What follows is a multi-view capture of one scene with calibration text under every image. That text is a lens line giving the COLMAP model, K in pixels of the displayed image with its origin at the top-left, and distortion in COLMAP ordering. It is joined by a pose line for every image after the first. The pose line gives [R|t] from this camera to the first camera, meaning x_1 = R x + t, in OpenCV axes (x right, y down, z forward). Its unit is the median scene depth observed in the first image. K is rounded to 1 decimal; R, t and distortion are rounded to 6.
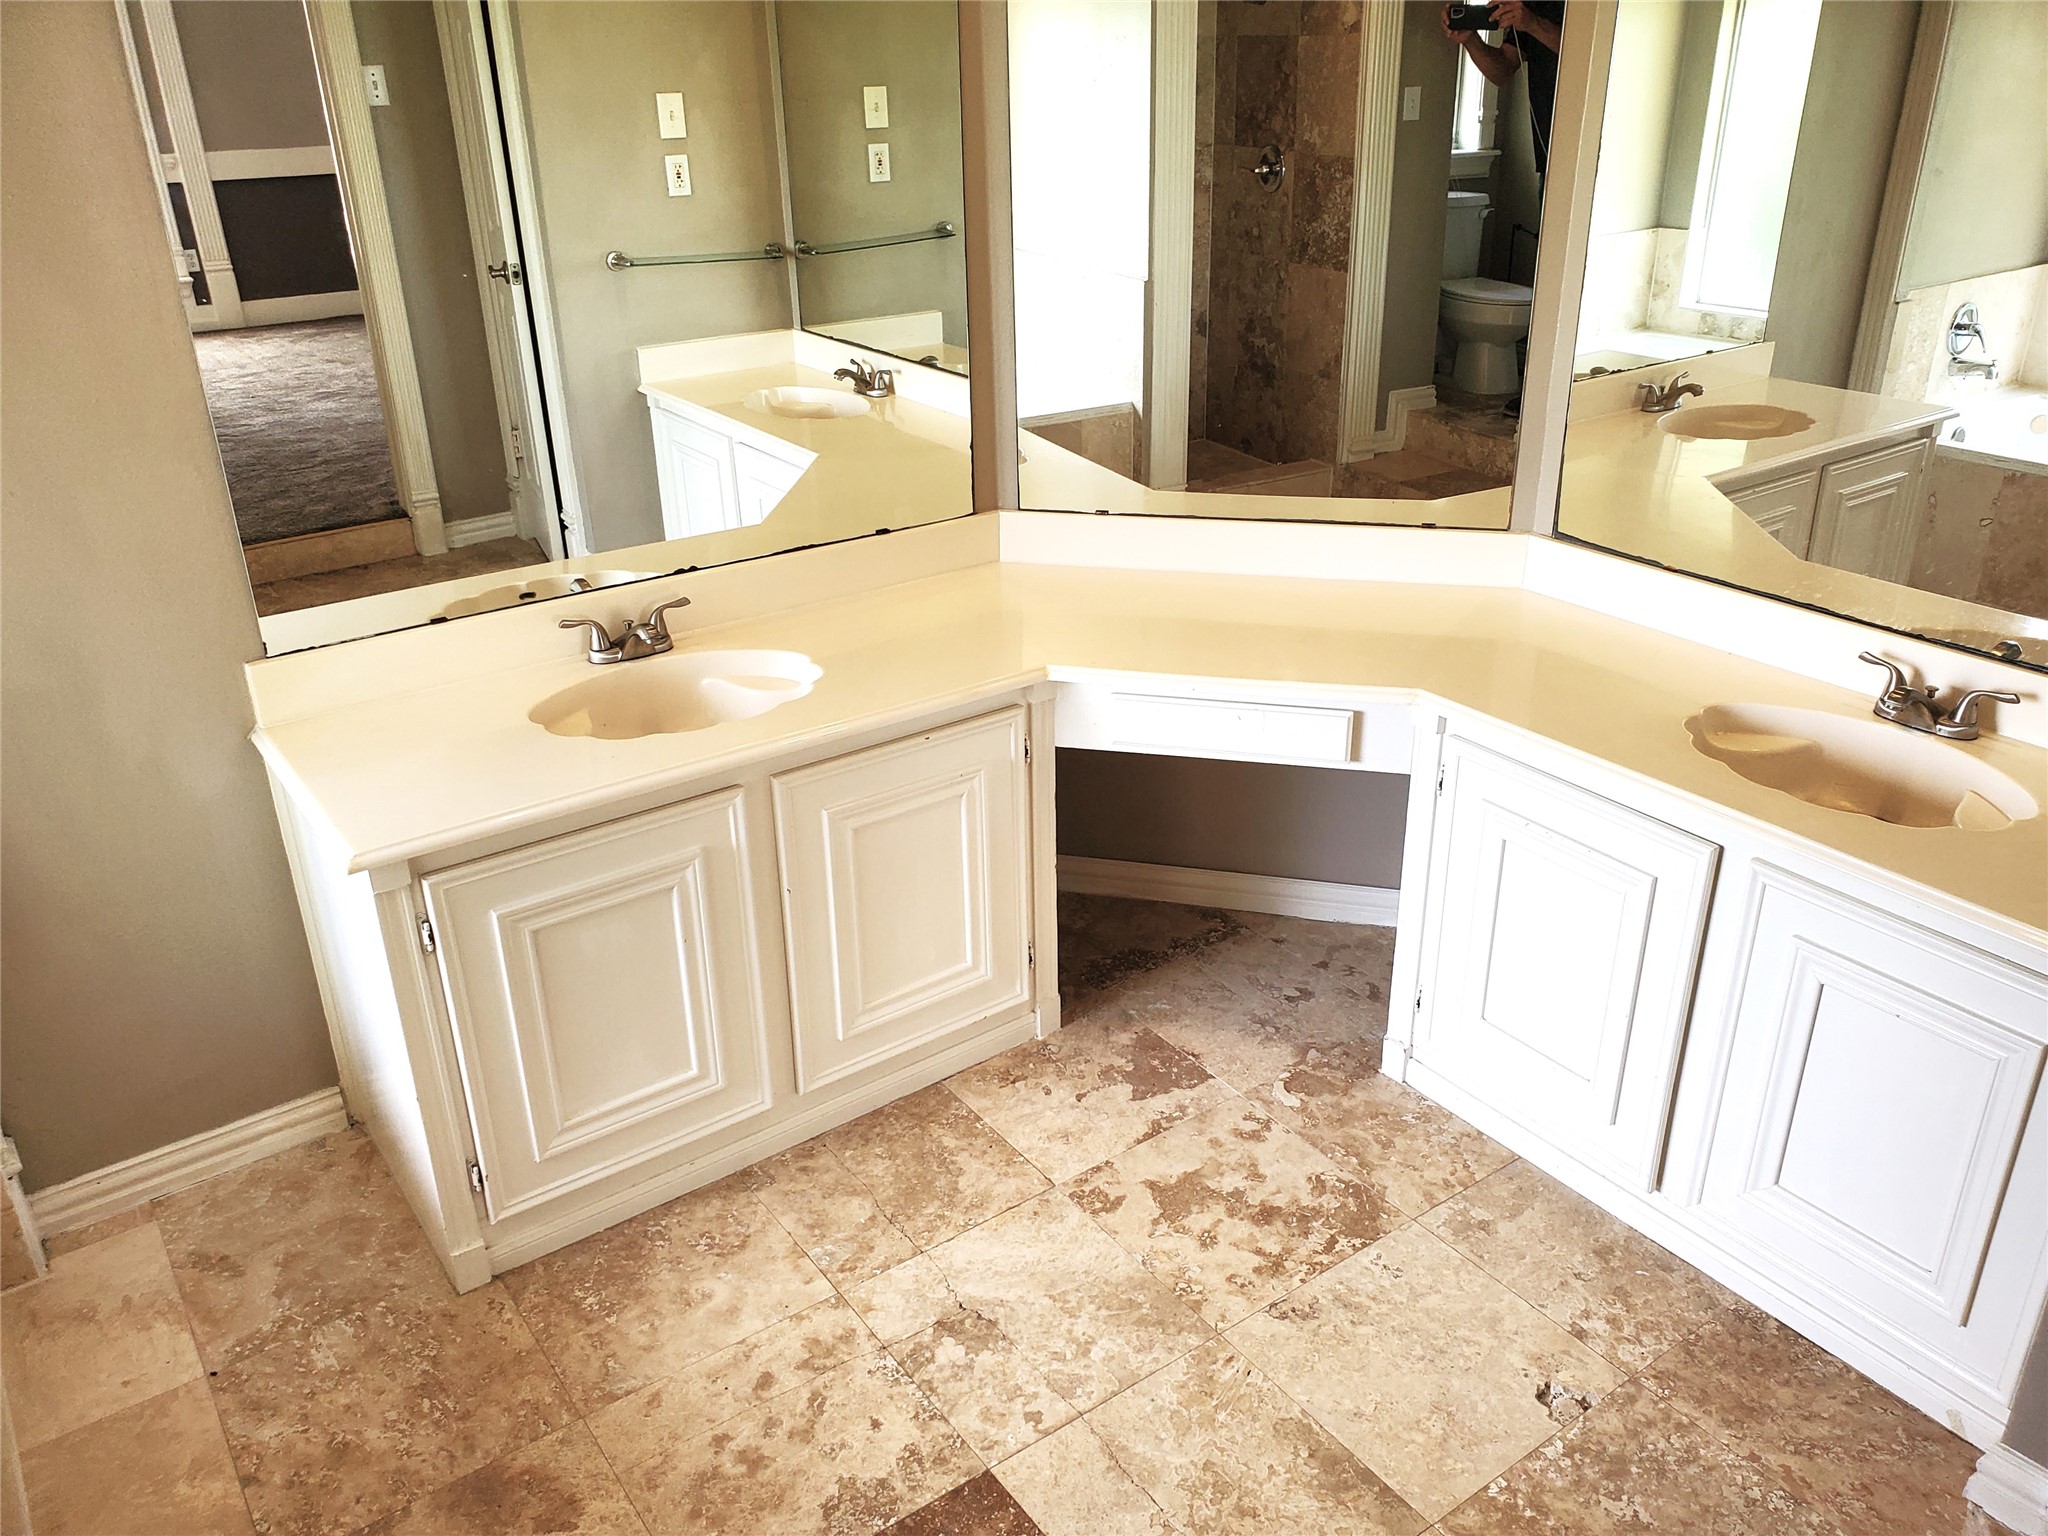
lens RADIAL K [[1591.0, 0, 1024.0], [0, 1591.0, 768.0], [0, 0, 1]] dist [-0.012715, 0.008764]
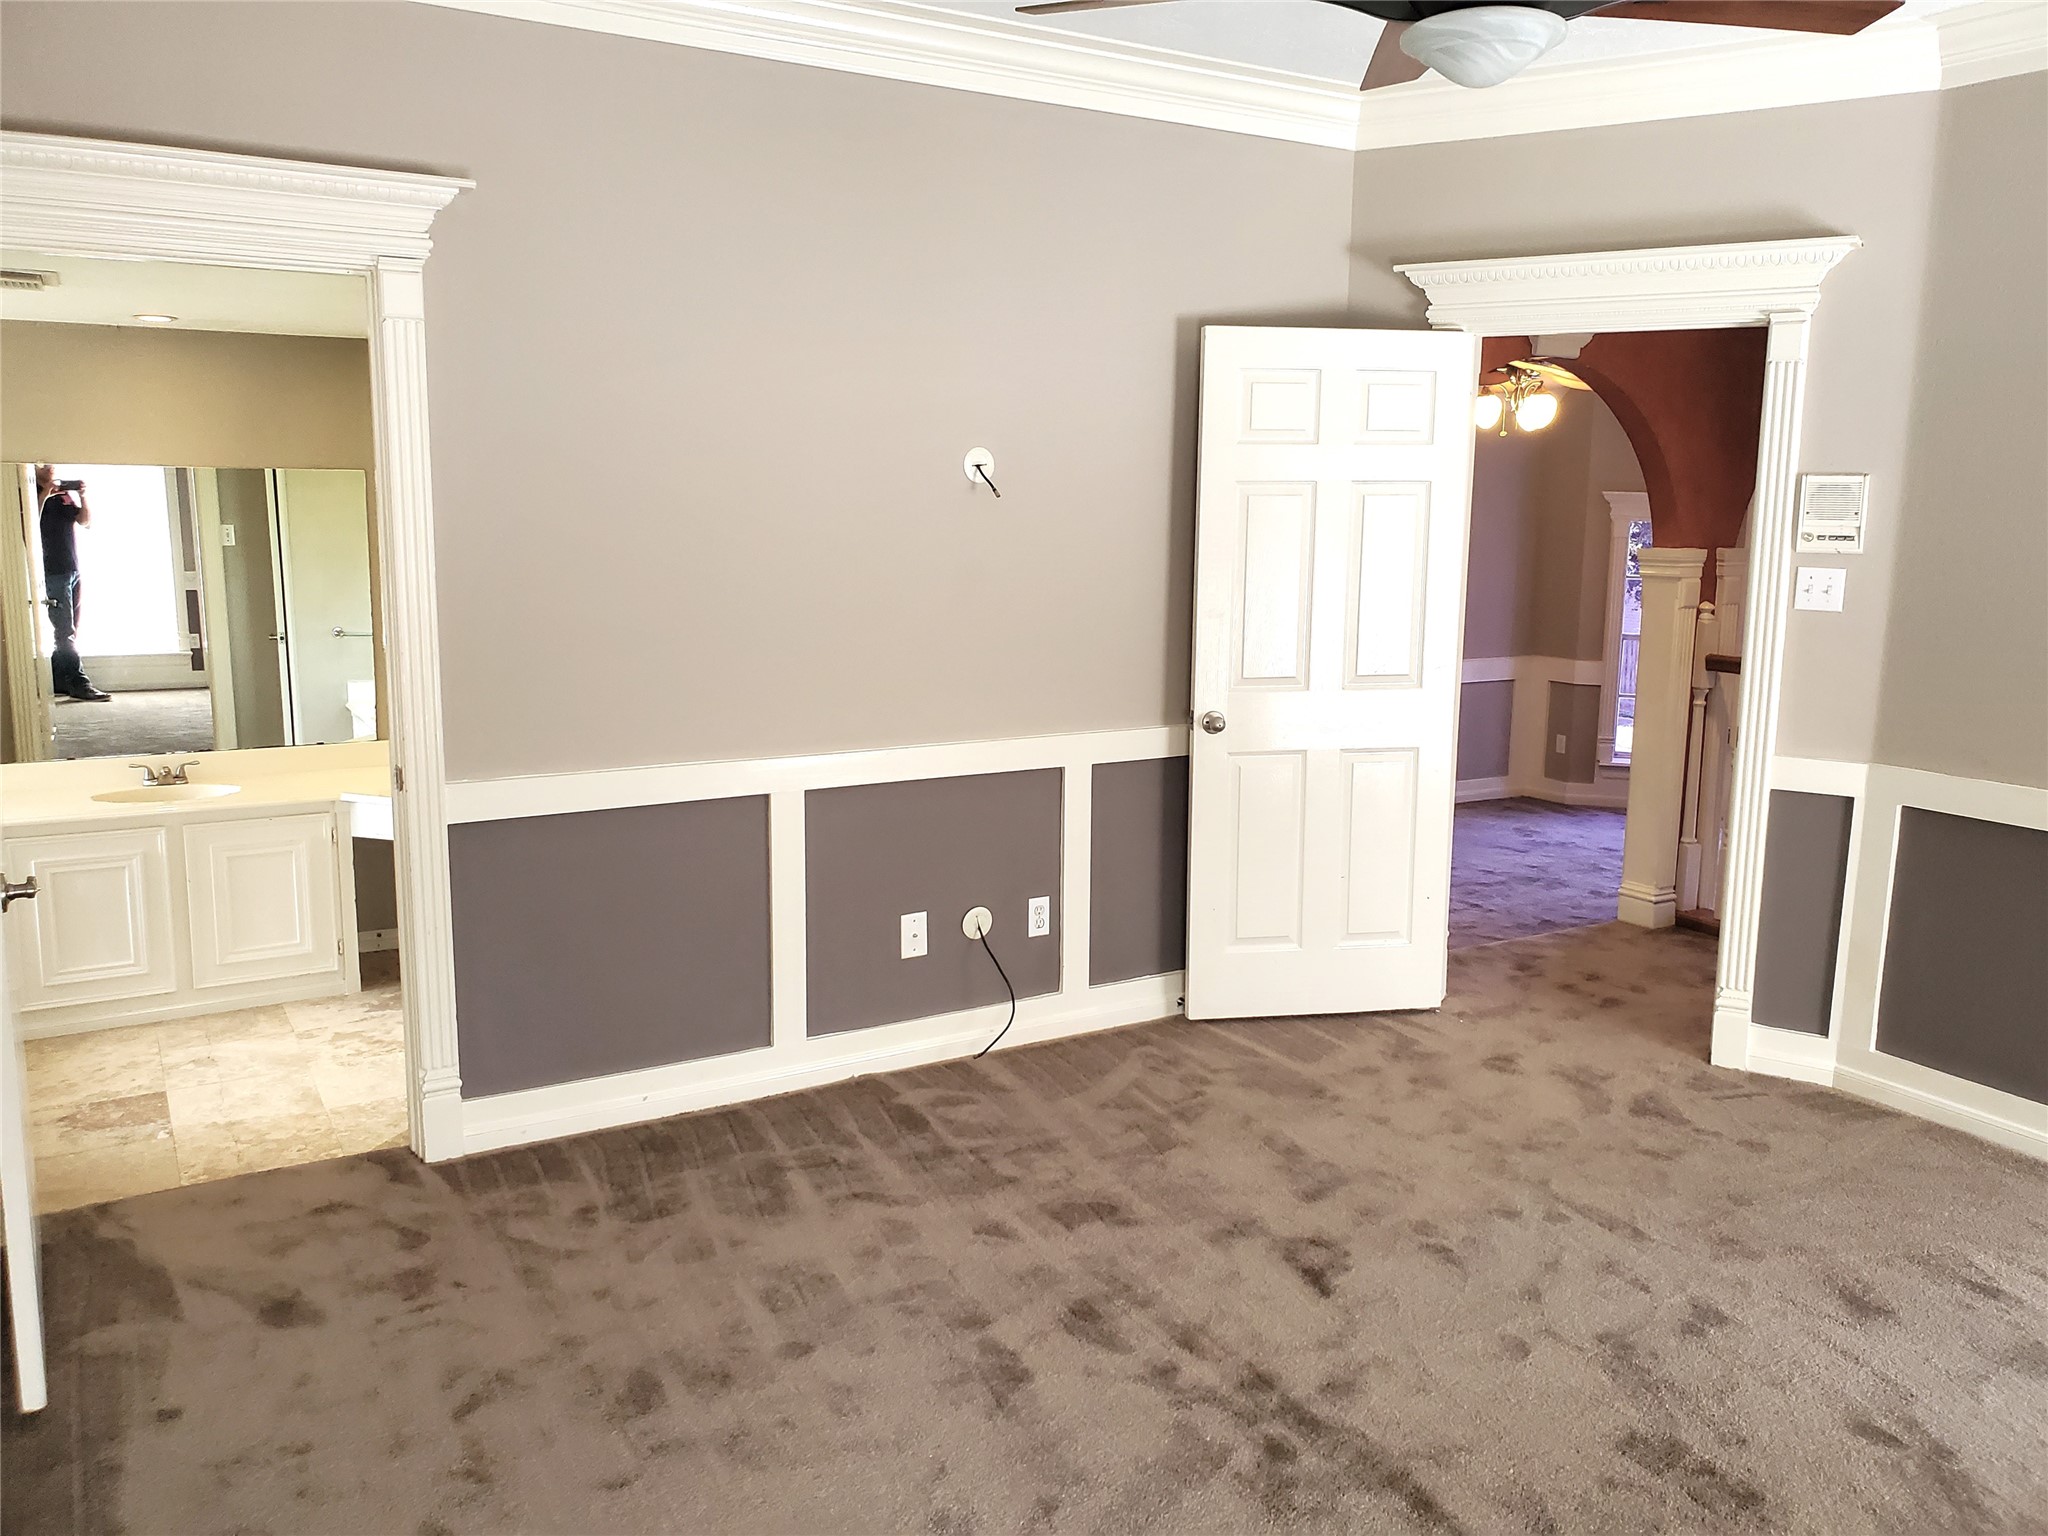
lens RADIAL K [[1567.3, 0, 1024.0], [0, 1567.3, 768.0], [0, 0, 1]] dist [0.053570, -0.094581]
pose [[0.996394, 0.041524, -0.073994, 1.087438], [-0.059707, 0.962747, -0.263729, 0.408140], [0.060287, 0.267196, 0.961755, -1.007286]]
